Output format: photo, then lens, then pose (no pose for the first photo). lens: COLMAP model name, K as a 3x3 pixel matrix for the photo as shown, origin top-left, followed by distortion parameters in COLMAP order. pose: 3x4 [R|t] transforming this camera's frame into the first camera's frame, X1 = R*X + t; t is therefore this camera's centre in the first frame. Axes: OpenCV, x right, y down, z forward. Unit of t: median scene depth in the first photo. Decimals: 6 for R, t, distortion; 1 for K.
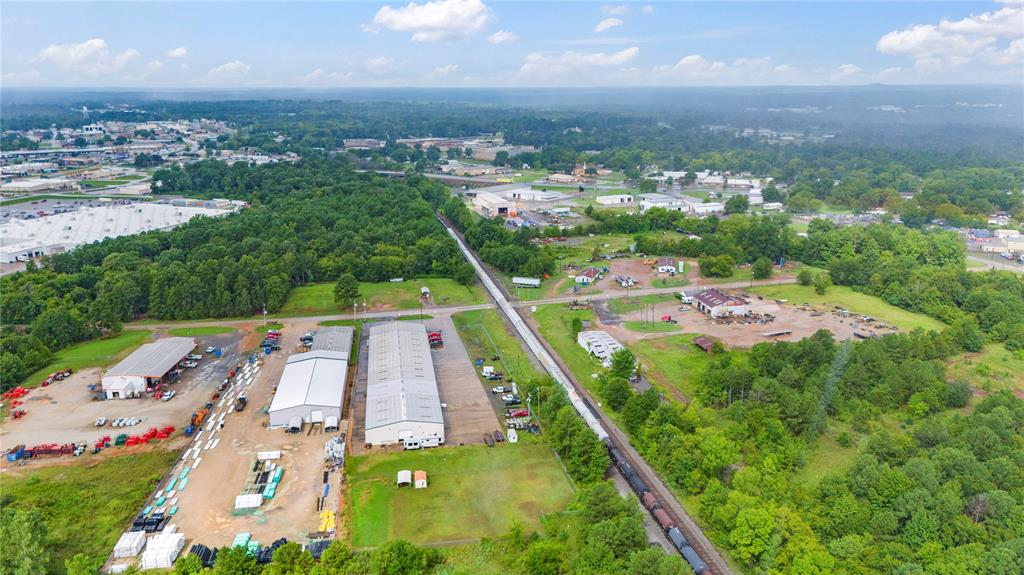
lens RADIAL K [[748.4, 0, 514.7], [0, 748.4, 288.6], [0, 0, 1]] dist [0.083274, -0.083605]
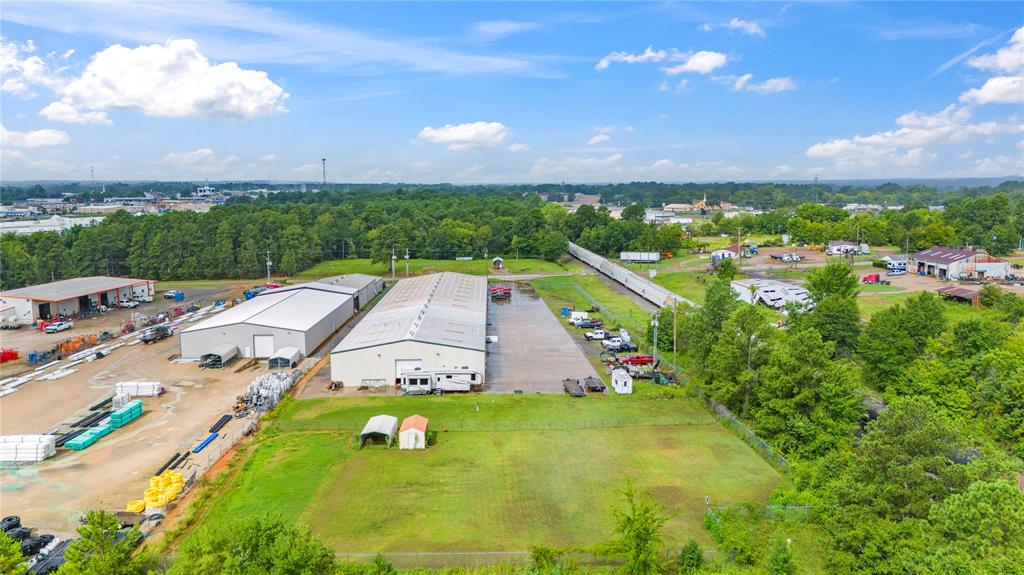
lens RADIAL K [[748.4, 0, 514.7], [0, 748.4, 288.6], [0, 0, 1]] dist [0.083274, -0.083605]
pose [[0.990263, 0.018806, -0.137931, -0.006174], [-0.035698, 0.992006, -0.121037, 0.203497], [0.134552, 0.124783, 0.983018, 0.517343]]
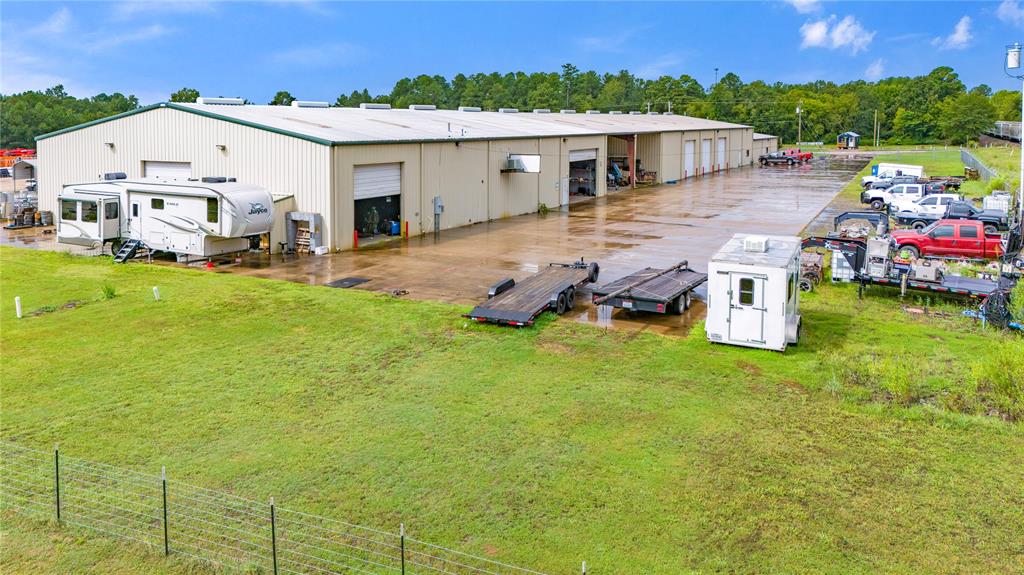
lens RADIAL K [[748.4, 0, 514.7], [0, 748.4, 288.6], [0, 0, 1]] dist [0.083274, -0.083605]
pose [[0.774008, 0.133708, -0.618897, 0.029220], [-0.161408, 0.986823, 0.011335, 0.206347], [0.612257, 0.091121, 0.785390, 0.934043]]
